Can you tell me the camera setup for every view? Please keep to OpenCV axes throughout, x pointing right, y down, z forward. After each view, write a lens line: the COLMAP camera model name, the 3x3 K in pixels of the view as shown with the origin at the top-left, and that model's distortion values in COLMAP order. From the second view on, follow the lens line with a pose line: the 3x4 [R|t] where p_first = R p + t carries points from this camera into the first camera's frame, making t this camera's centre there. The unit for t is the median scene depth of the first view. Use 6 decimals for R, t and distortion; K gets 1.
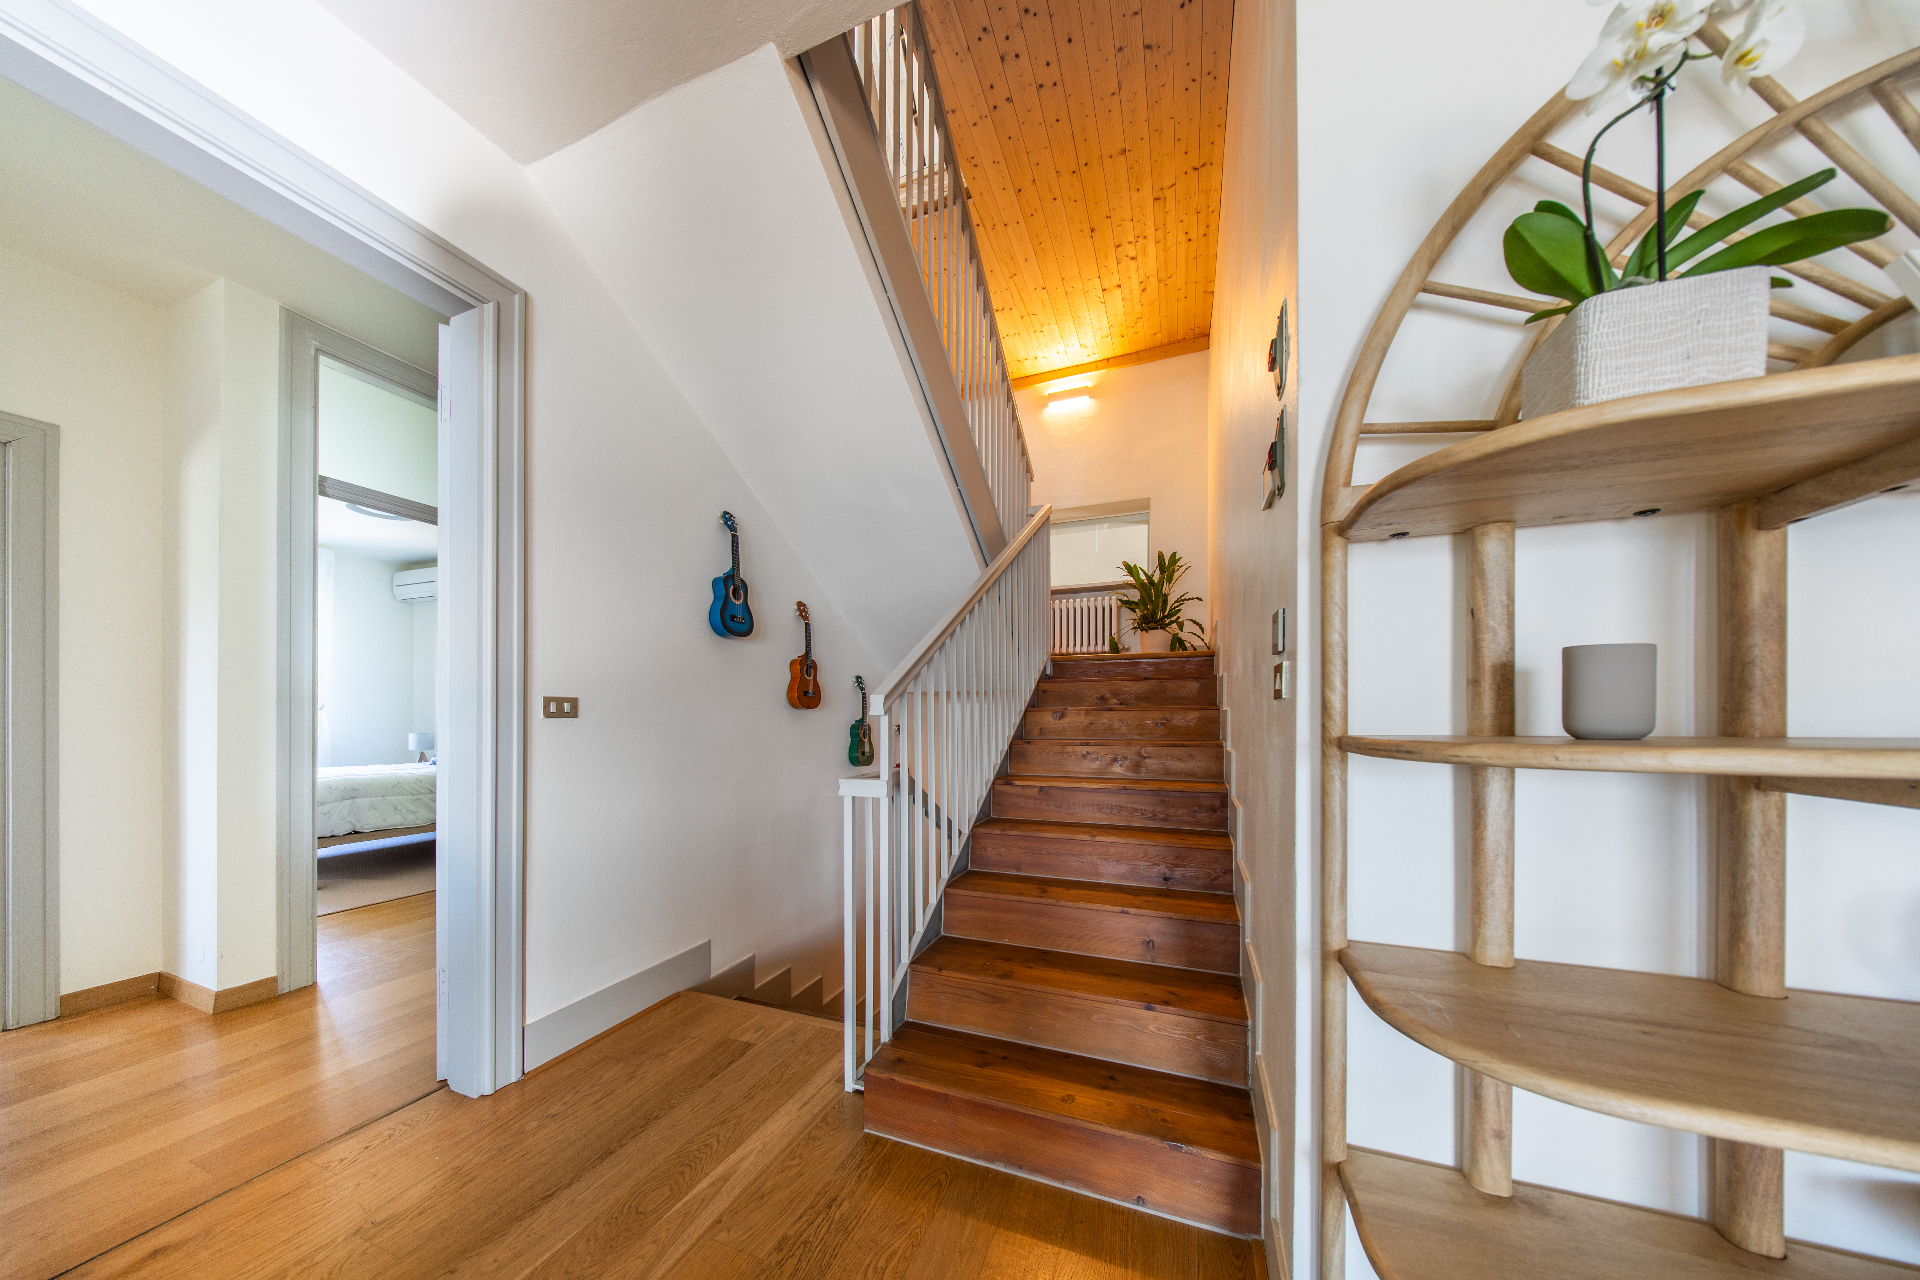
lens RADIAL K [[600.2, 0, 956.2], [0, 600.2, 720.8], [0, 0, 1]] dist [0.000476, -0.000023]
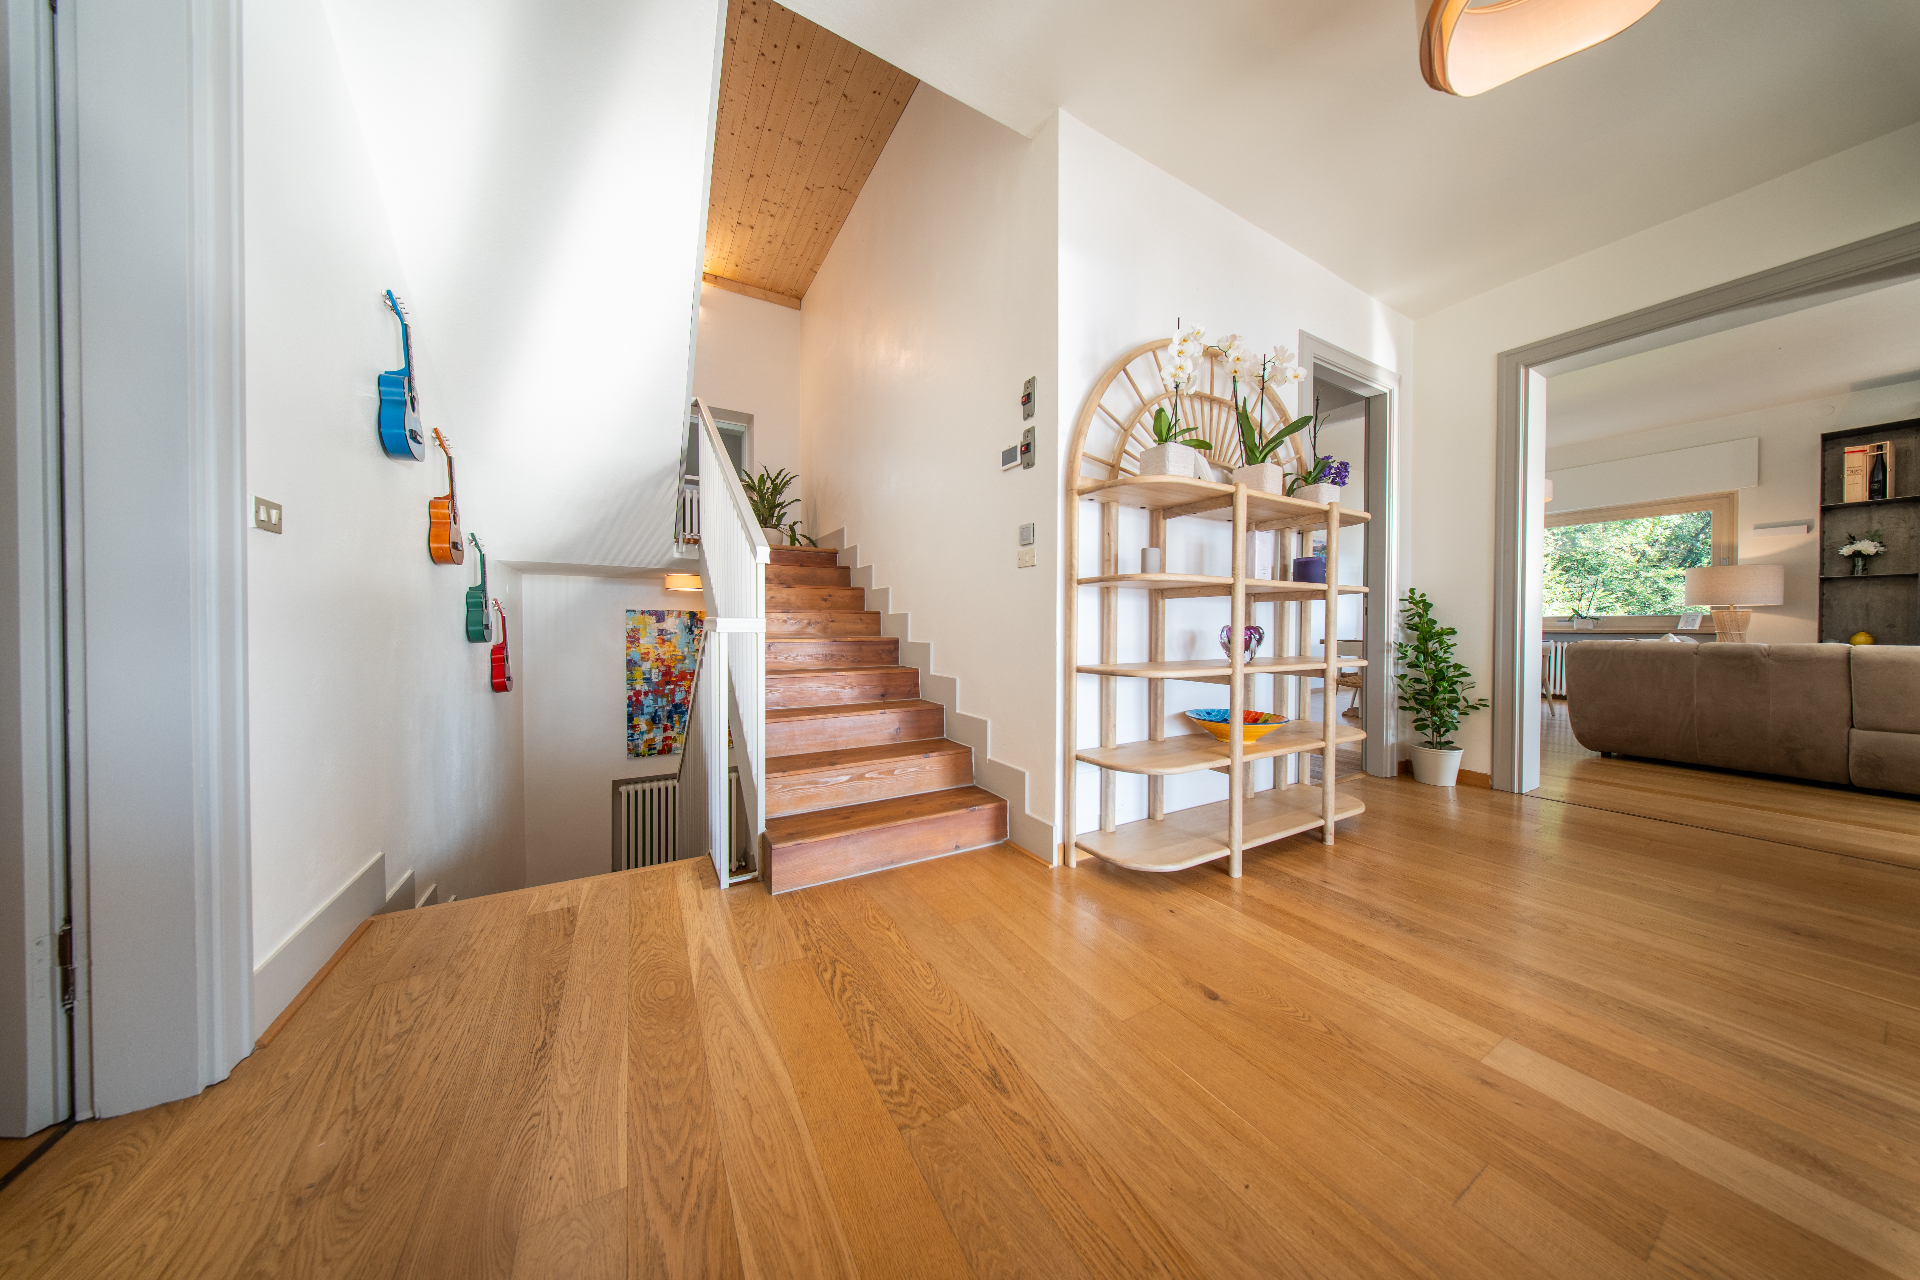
lens RADIAL K [[572.1, 0, 960.0], [0, 572.1, 640.0], [0, 0, 1]] dist [-0.000126, -0.000013]
pose [[0.619036, -0.015023, 0.785219, -0.836017], [0.001782, 0.999841, 0.017725, 0.134374], [-0.785361, -0.009573, 0.618965, -0.033498]]
